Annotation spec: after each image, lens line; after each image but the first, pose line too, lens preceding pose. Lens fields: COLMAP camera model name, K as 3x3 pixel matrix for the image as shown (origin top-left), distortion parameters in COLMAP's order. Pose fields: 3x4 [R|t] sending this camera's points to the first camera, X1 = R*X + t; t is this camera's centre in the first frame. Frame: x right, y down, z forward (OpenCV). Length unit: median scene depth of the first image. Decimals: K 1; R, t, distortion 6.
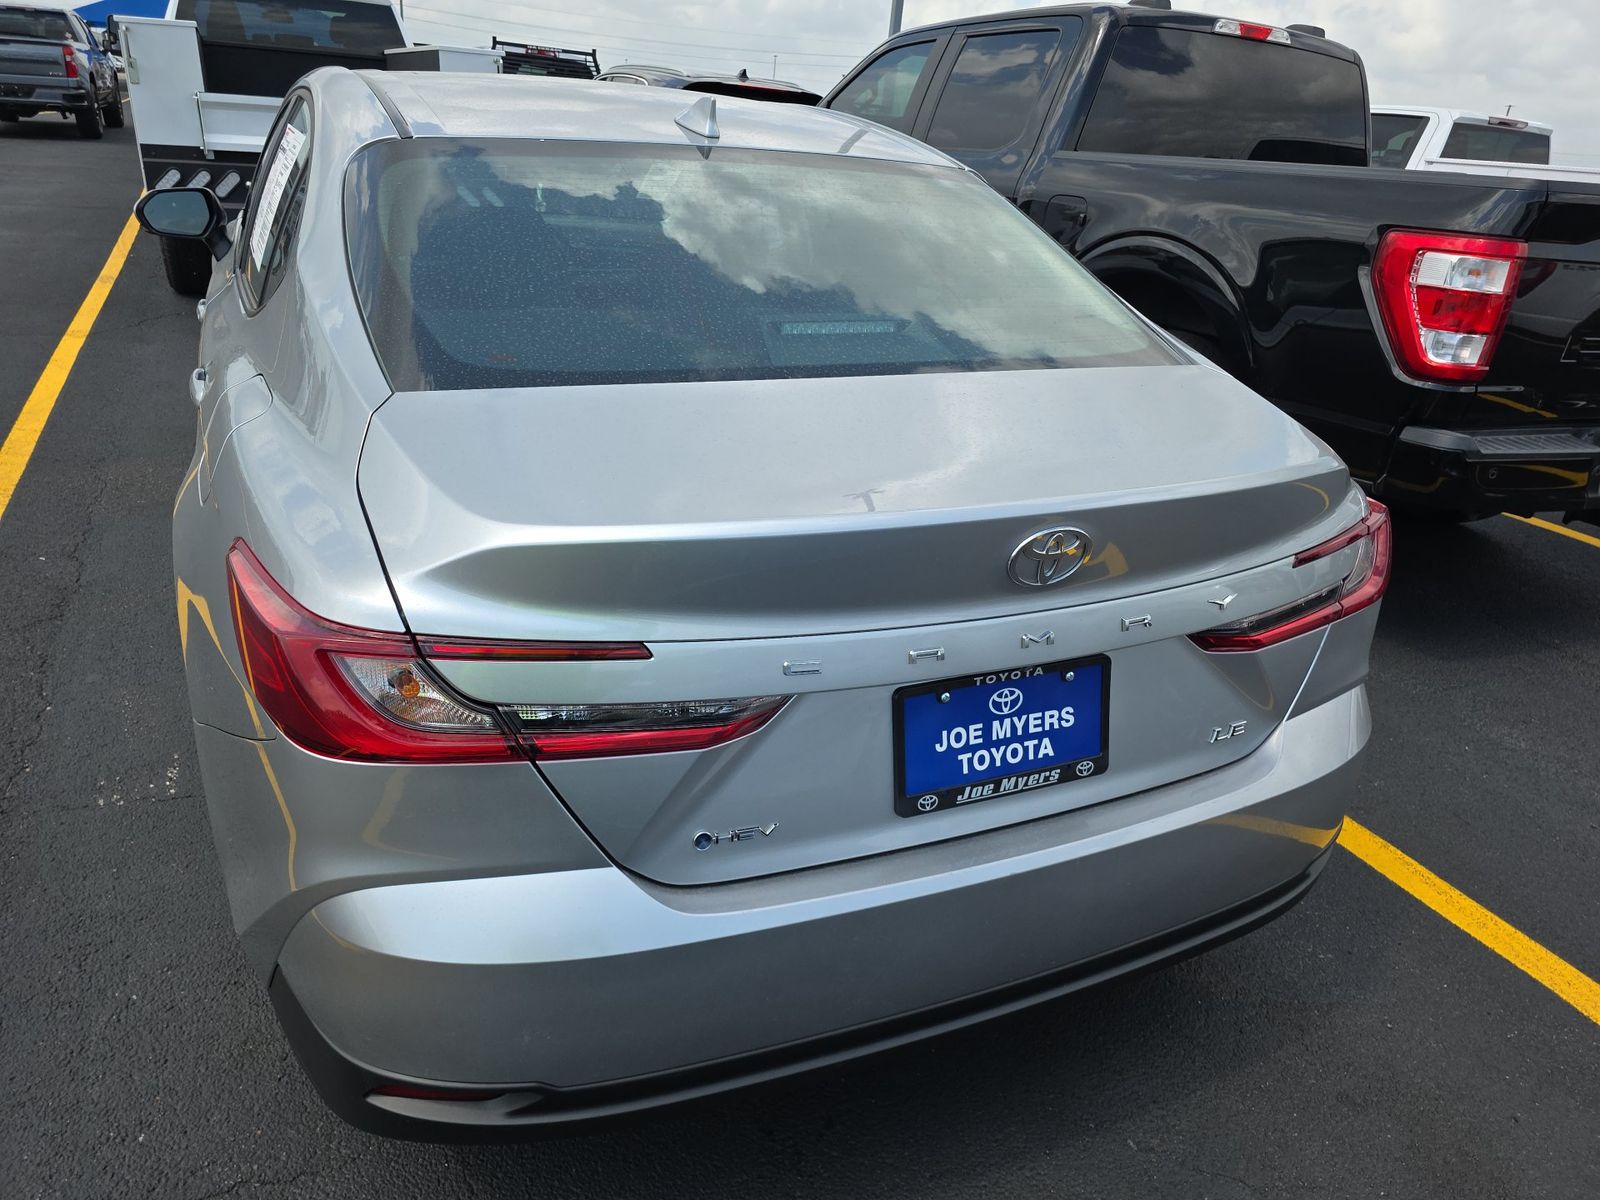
lens RADIAL K [[1111.4, 0, 802.2], [0, 1111.4, 532.9], [0, 0, 1]] dist [0.042666, -0.048610]
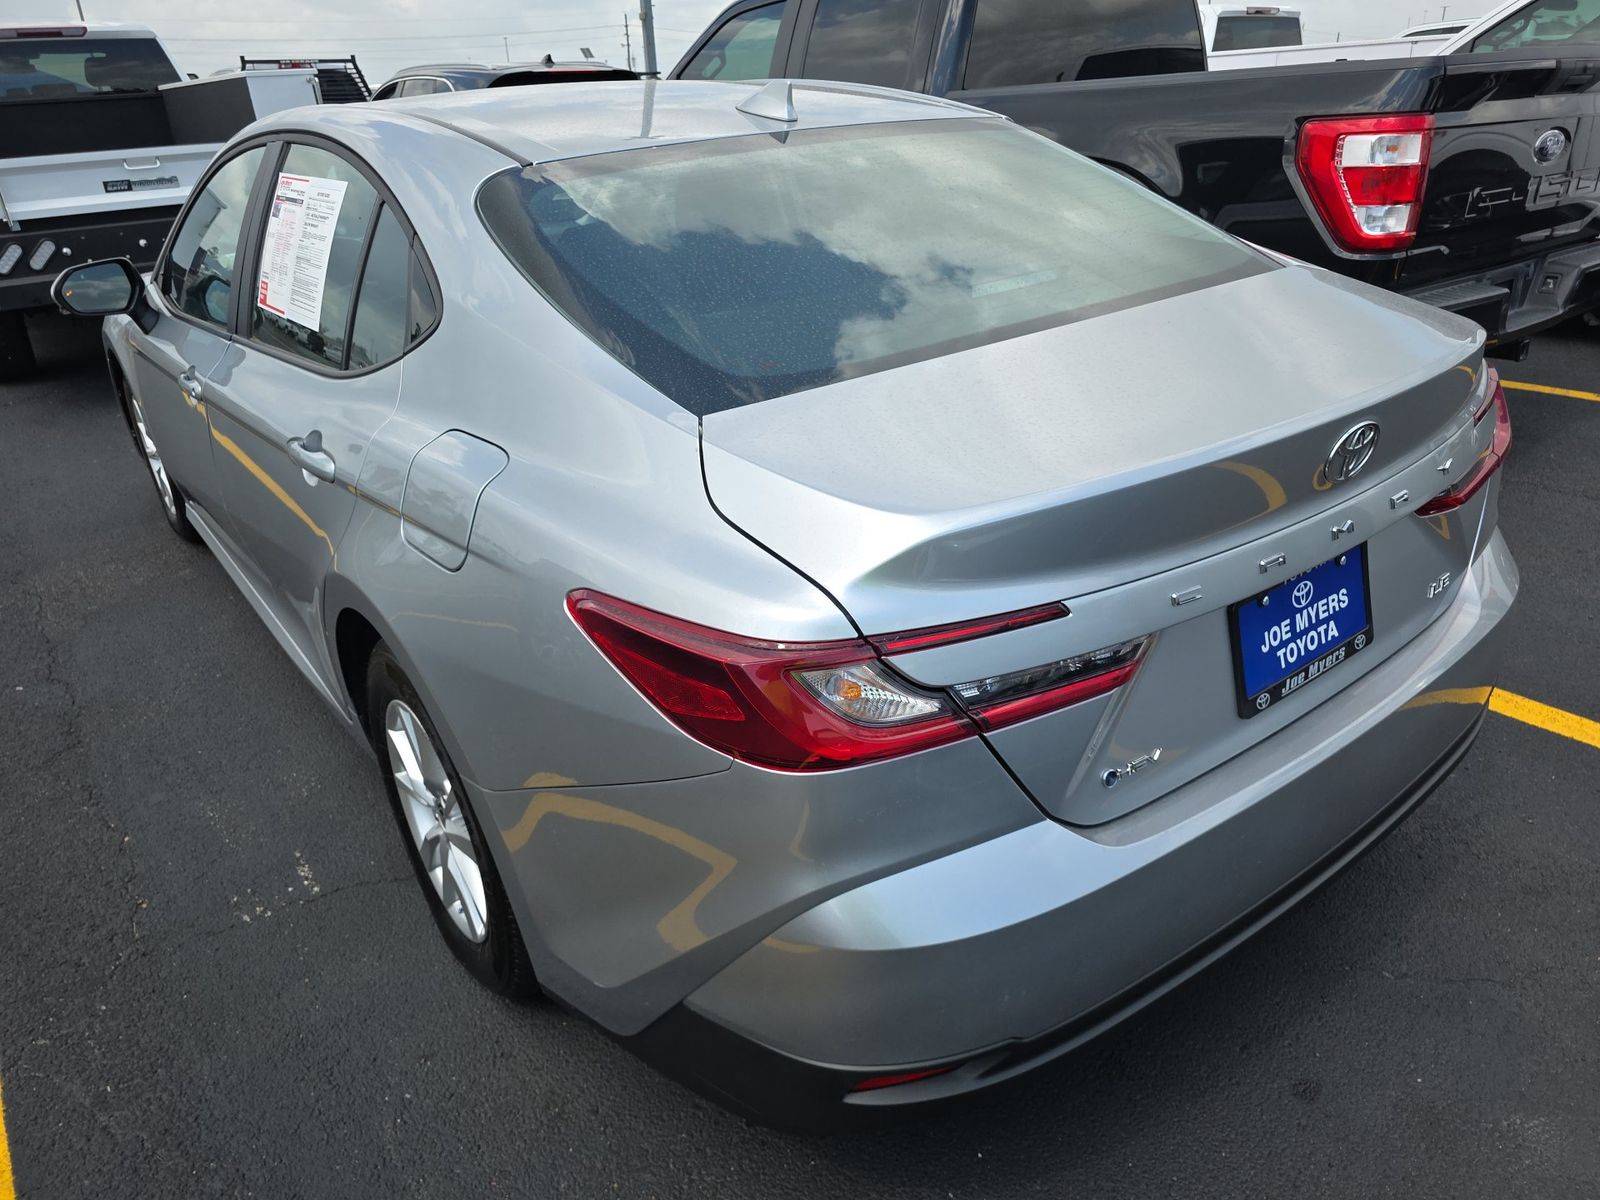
lens RADIAL K [[1122.5, 0, 795.4], [0, 1122.5, 516.5], [0, 0, 1]] dist [0.032966, -0.042380]
pose [[0.969419, -0.193861, 0.150479, -0.430379], [0.191768, 0.981028, 0.028442, -0.047029], [-0.153138, 0.001285, 0.988204, -0.006295]]
